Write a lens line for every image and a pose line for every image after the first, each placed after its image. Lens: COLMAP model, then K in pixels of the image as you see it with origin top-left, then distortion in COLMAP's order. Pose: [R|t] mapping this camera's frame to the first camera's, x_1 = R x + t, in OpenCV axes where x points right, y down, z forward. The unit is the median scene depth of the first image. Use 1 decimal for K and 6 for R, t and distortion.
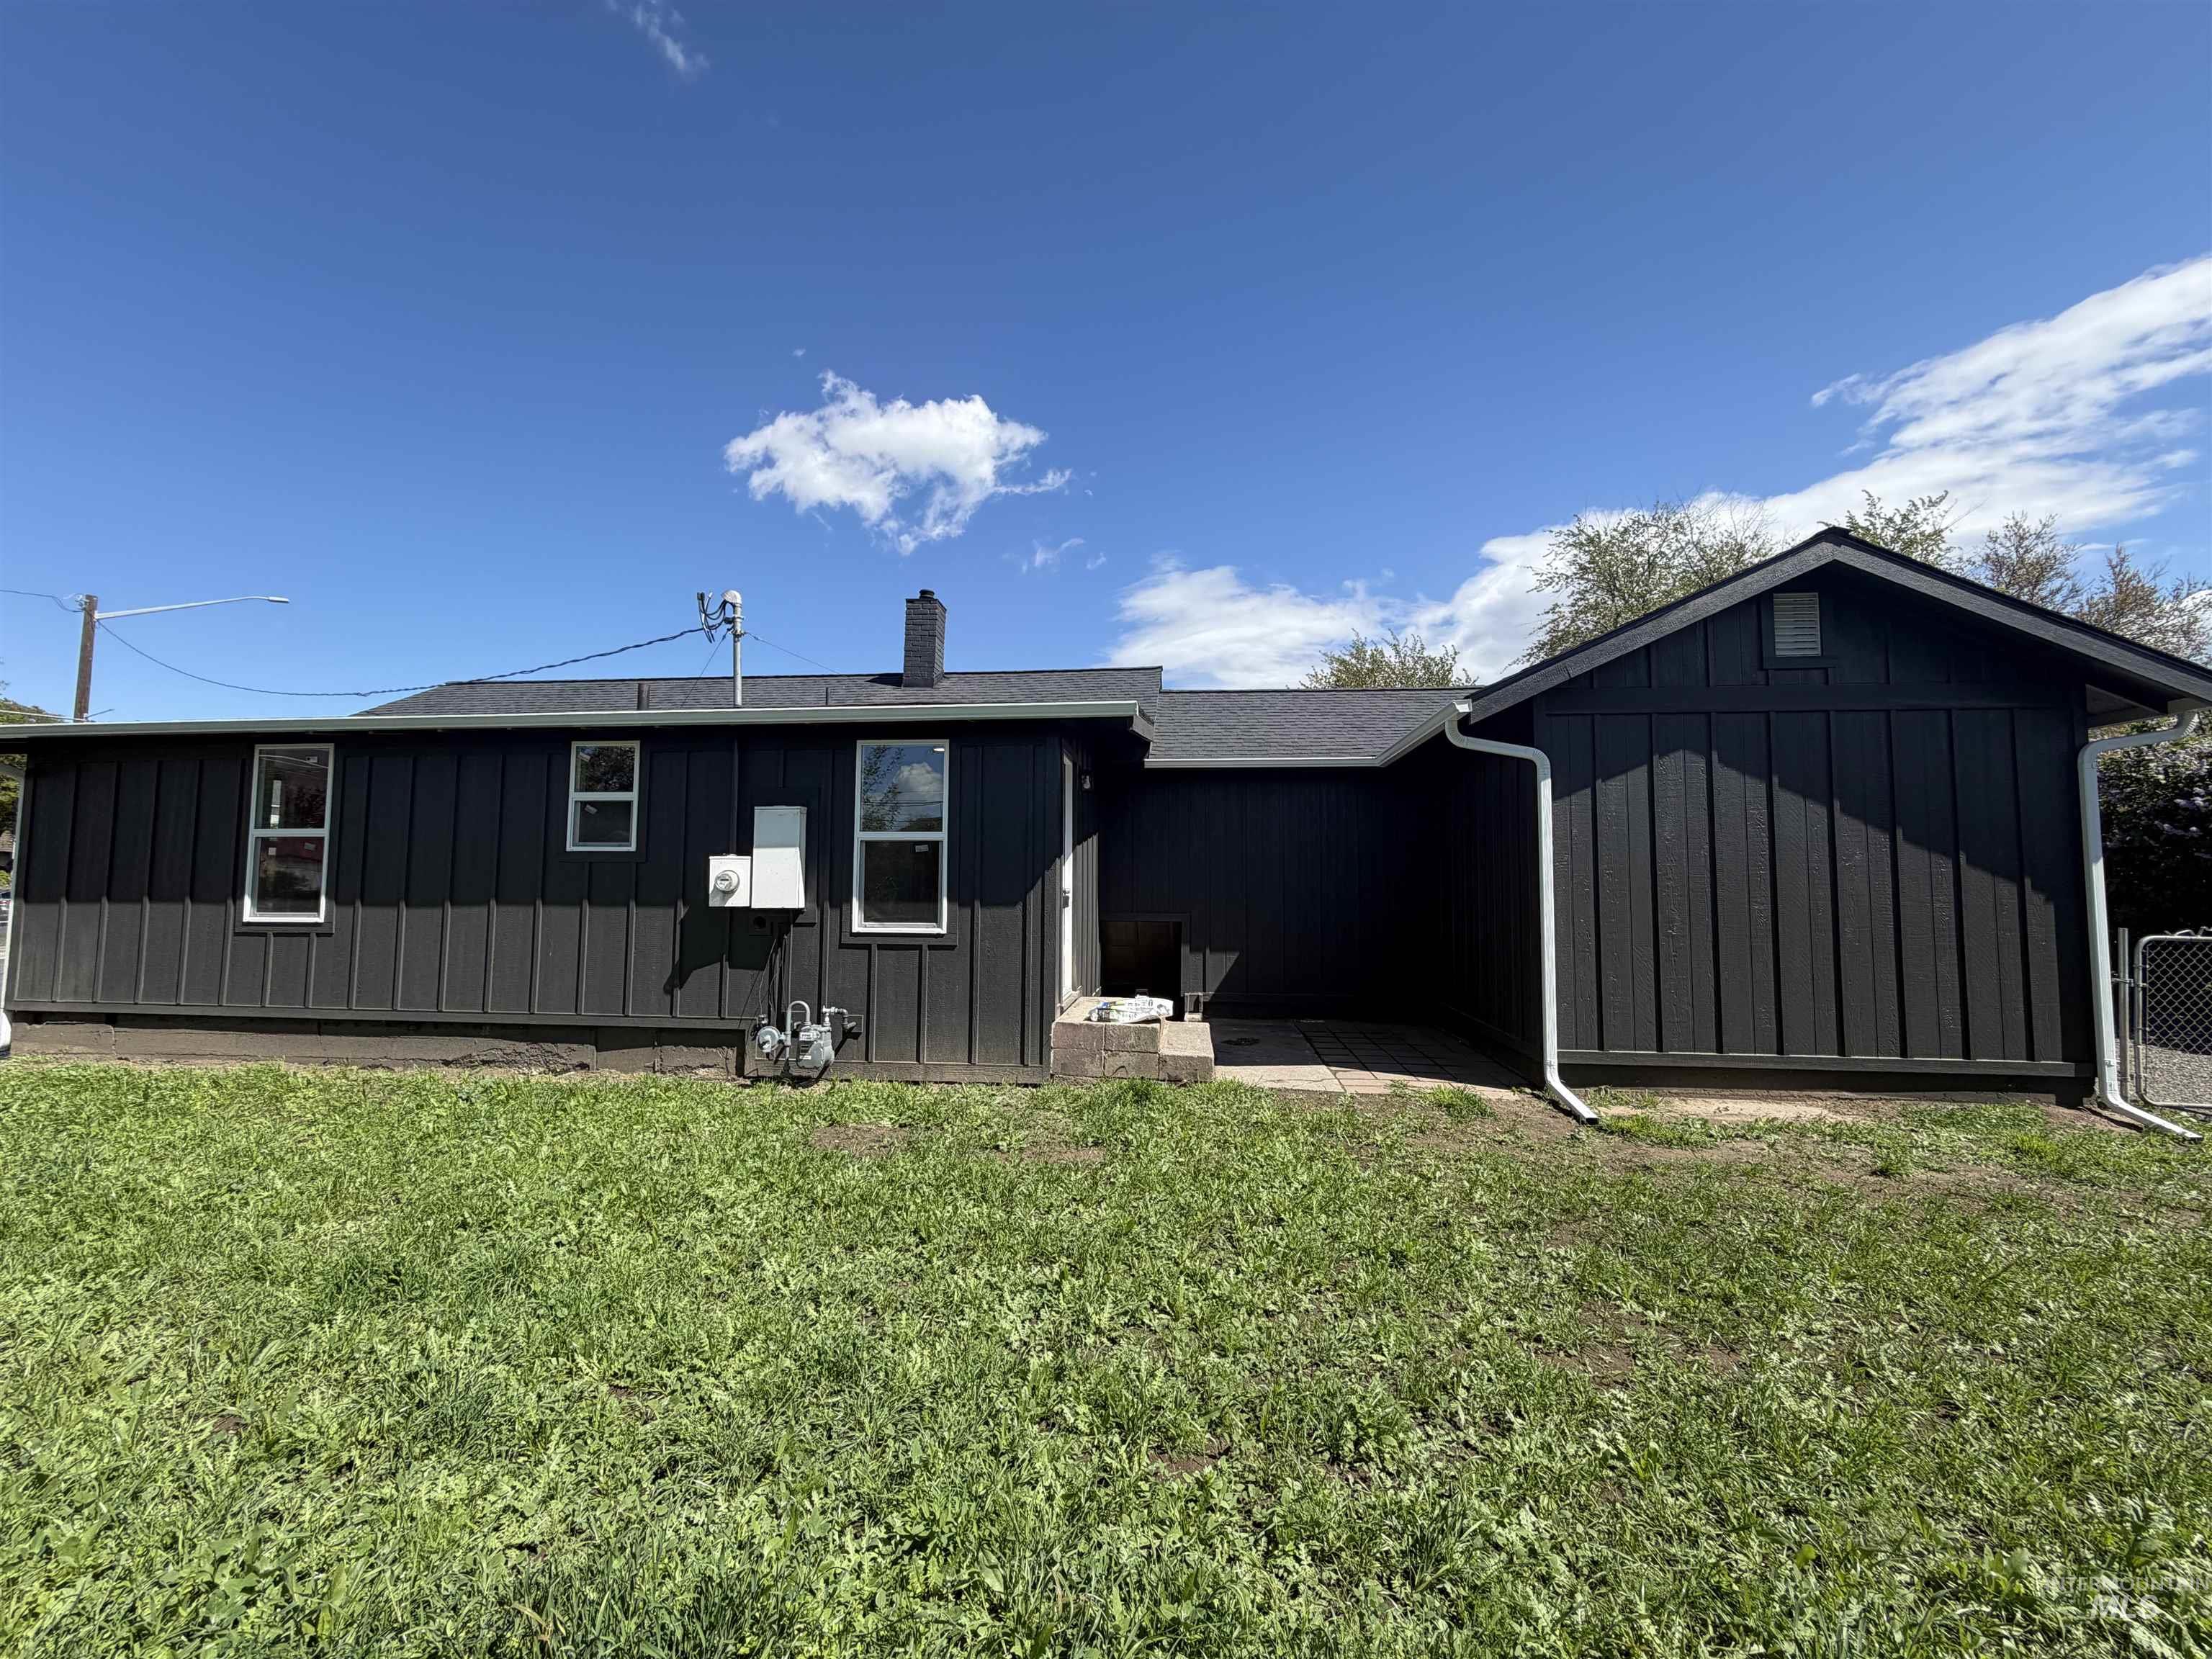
lens RADIAL K [[896.5, 0, 1079.3], [0, 896.5, 833.1], [0, 0, 1]] dist [0.000352, -0.000479]
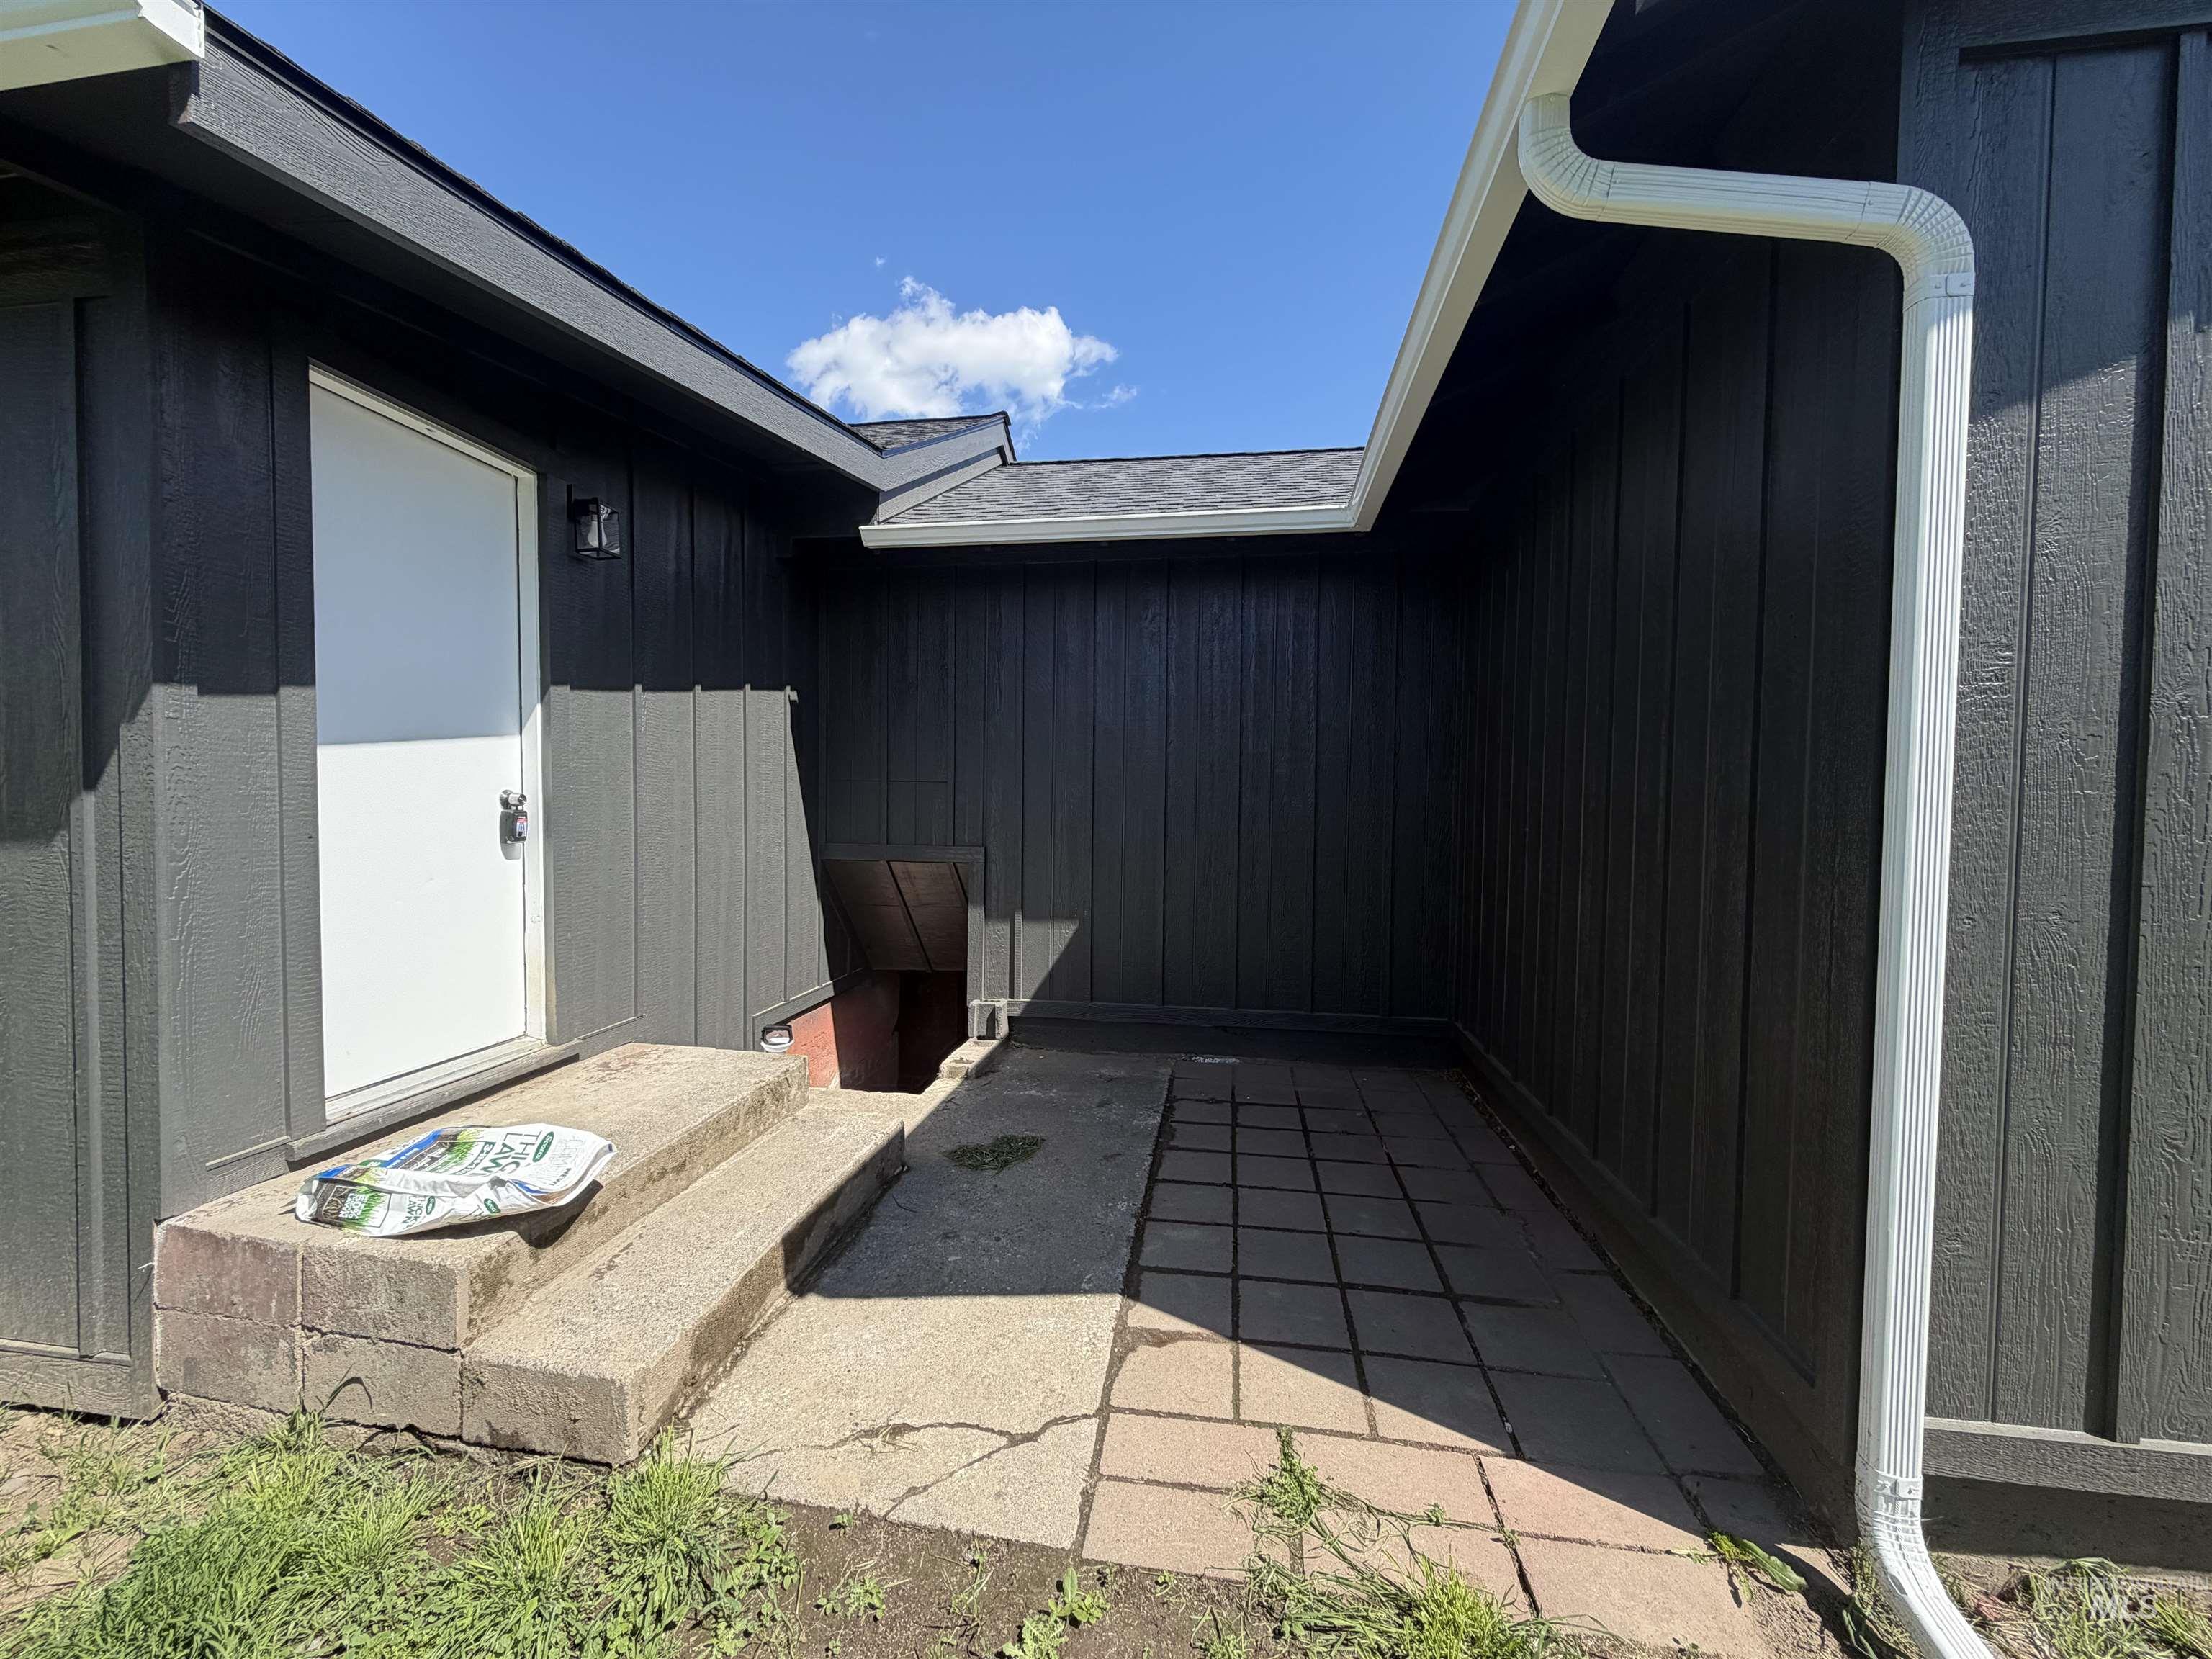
lens RADIAL K [[879.6, 0, 1101.8], [0, 879.6, 831.6], [0, 0, 1]] dist [-0.001482, -0.000337]
pose [[0.999014, 0.002610, -0.044324, 0.292118], [0.001636, 0.995429, 0.095491, 0.048797], [0.044371, -0.095470, 0.994443, 0.705344]]
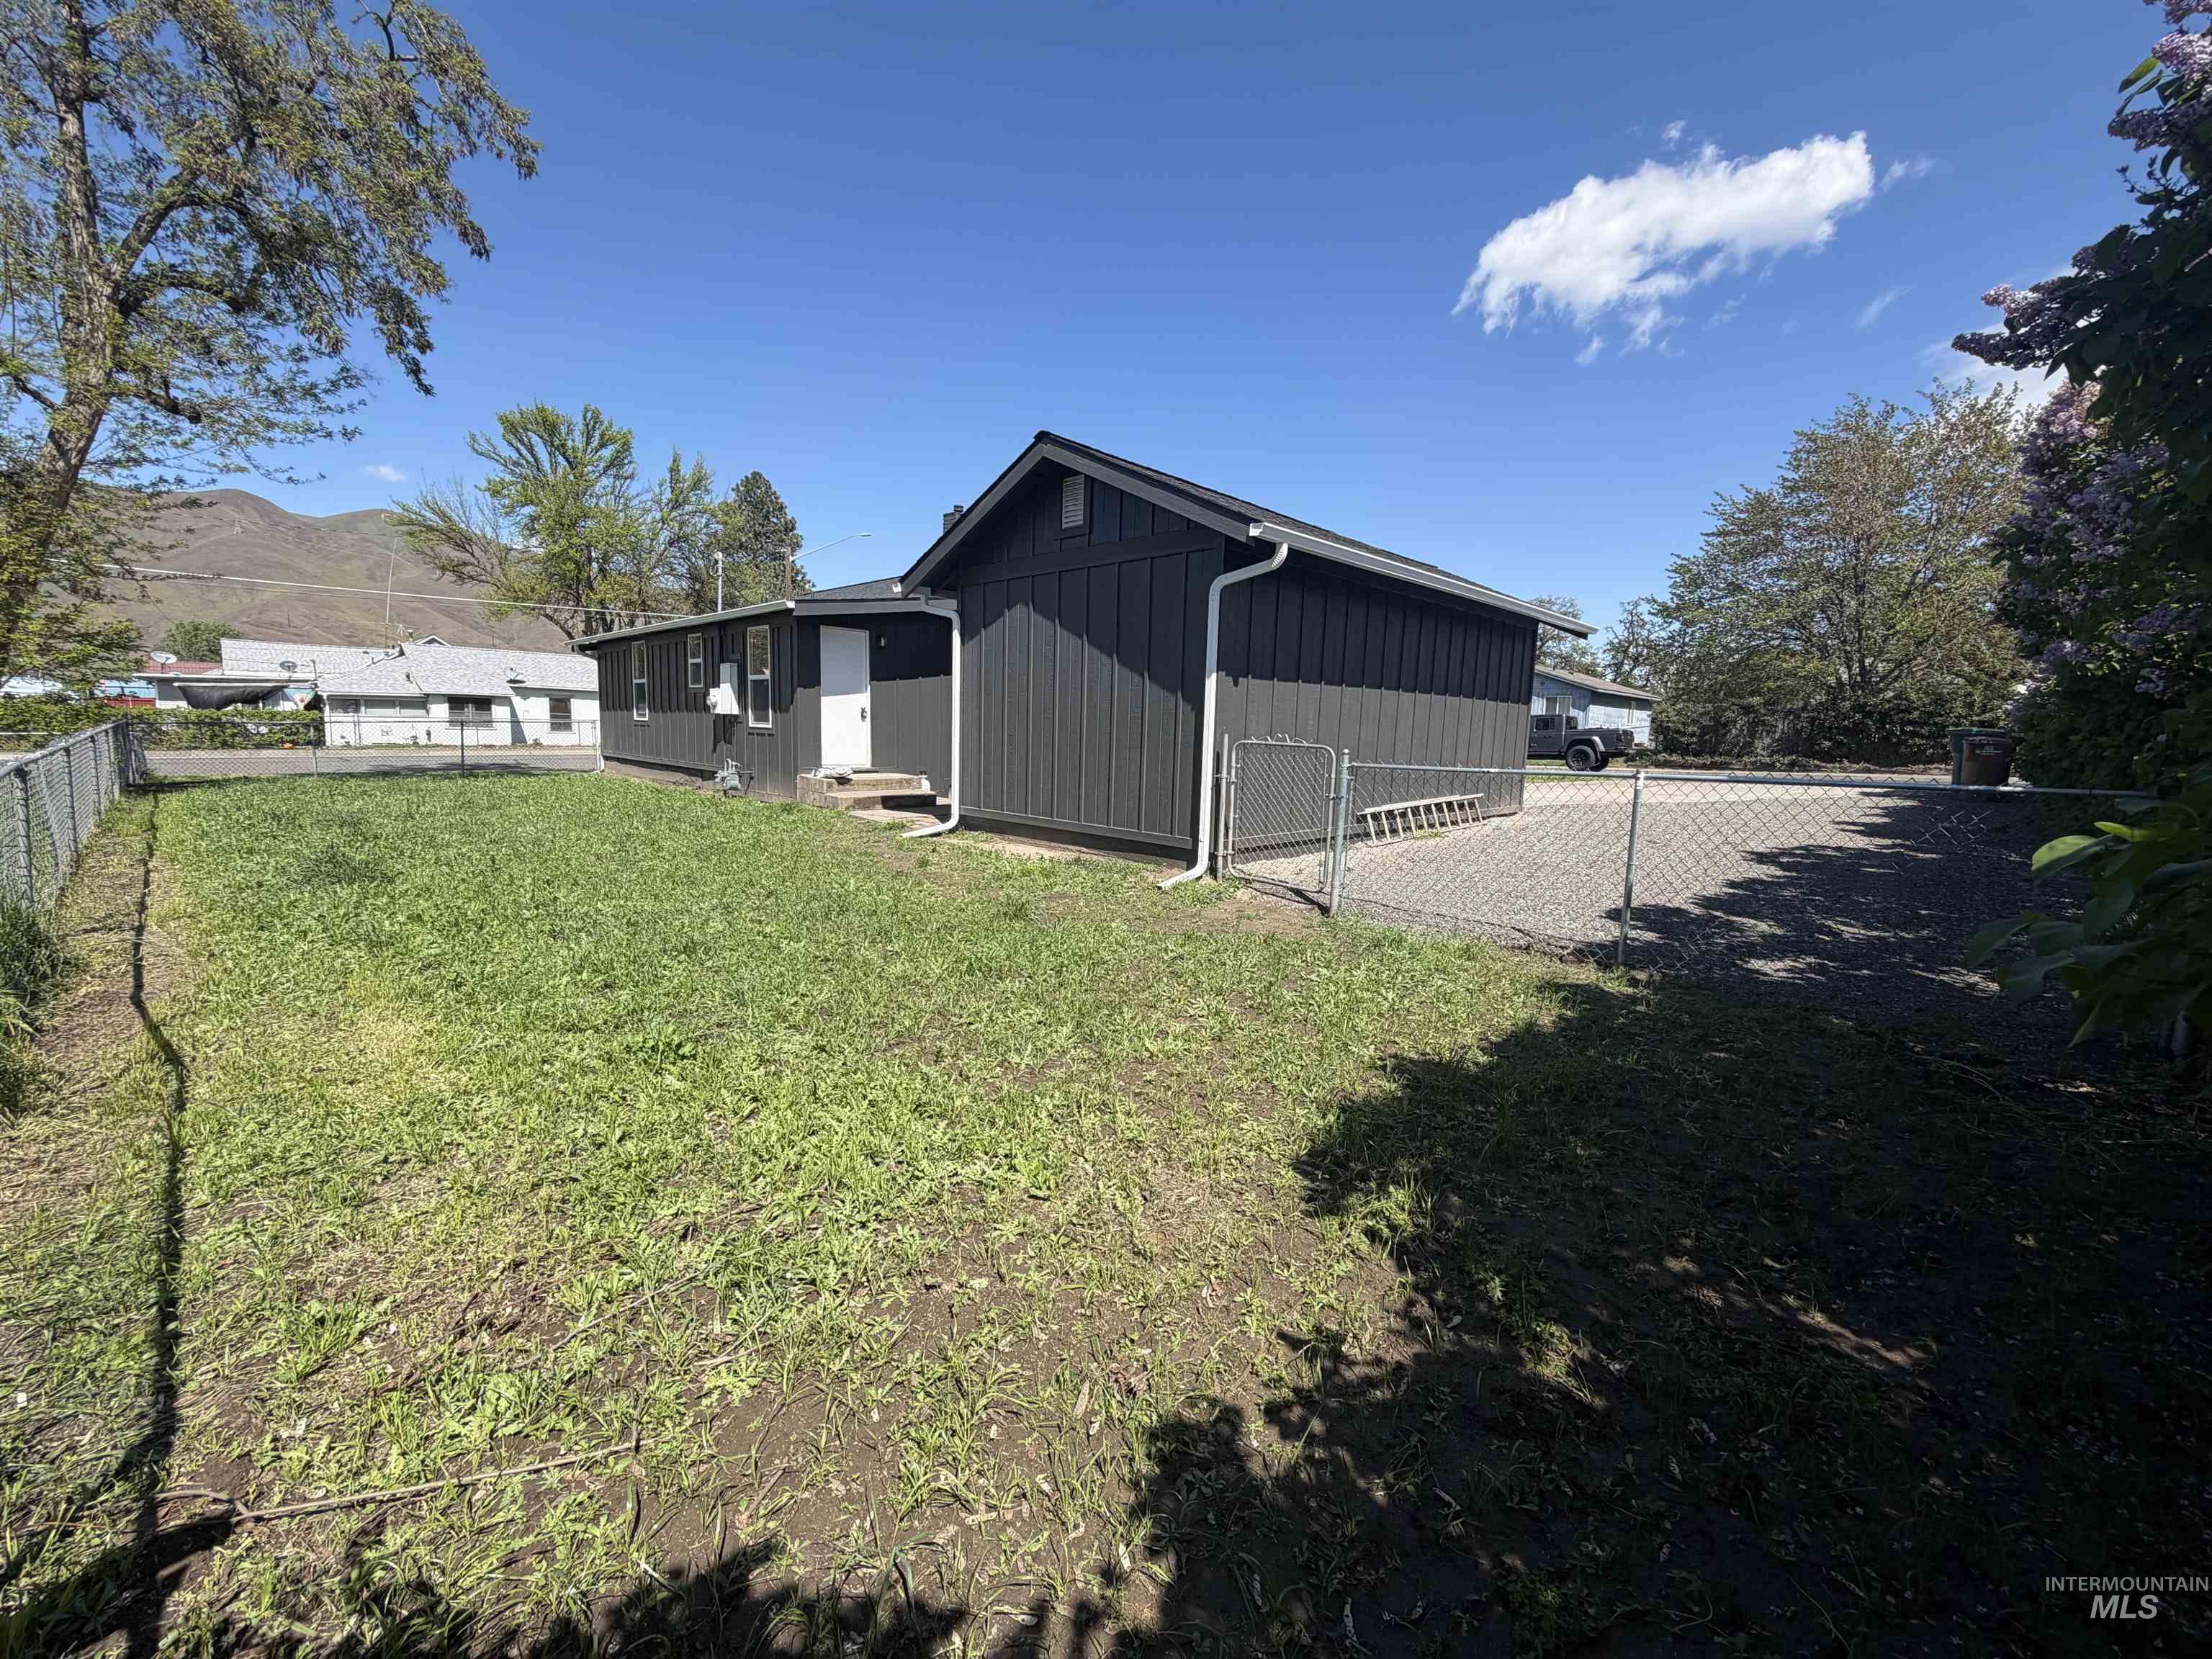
lens RADIAL K [[879.6, 0, 1103.5], [0, 879.6, 825.3], [0, 0, 1]] dist [-0.001482, -0.000337]
pose [[0.779242, 0.084725, -0.620970, 1.575412], [0.017706, 0.987448, 0.156946, 0.034708], [0.626474, -0.133294, 0.767961, -0.033745]]
